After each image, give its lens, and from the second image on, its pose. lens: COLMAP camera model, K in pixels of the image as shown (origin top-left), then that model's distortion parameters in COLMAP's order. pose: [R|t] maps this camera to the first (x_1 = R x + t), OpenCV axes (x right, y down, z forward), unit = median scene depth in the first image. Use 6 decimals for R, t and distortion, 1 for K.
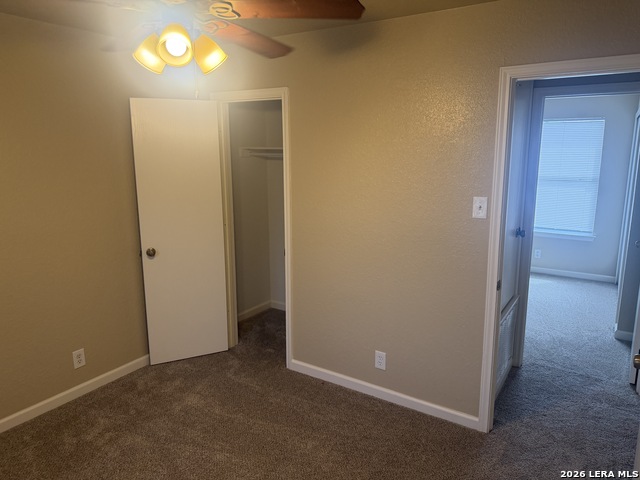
lens RADIAL K [[454.7, 0, 320.8], [0, 454.7, 238.7], [0, 0, 1]] dist [0.050432, -0.044516]
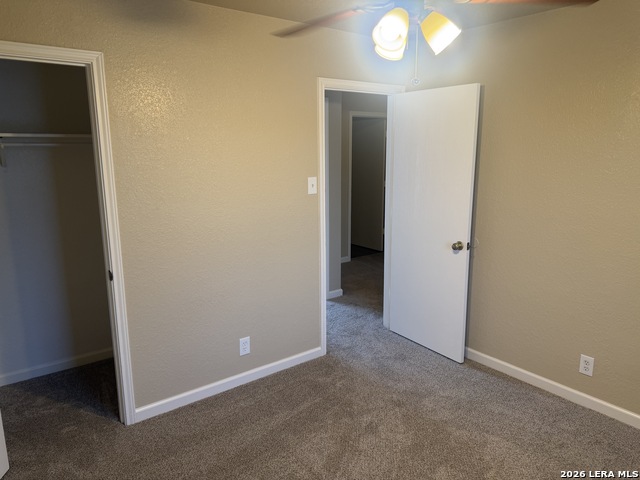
lens RADIAL K [[454.7, 0, 320.7], [0, 454.7, 240.7], [0, 0, 1]] dist [0.050432, -0.044516]
pose [[0.317234, -0.198710, 0.927296, -0.805039], [0.171797, 0.973665, 0.149874, -0.098988], [-0.932657, 0.111762, 0.343017, 0.521622]]
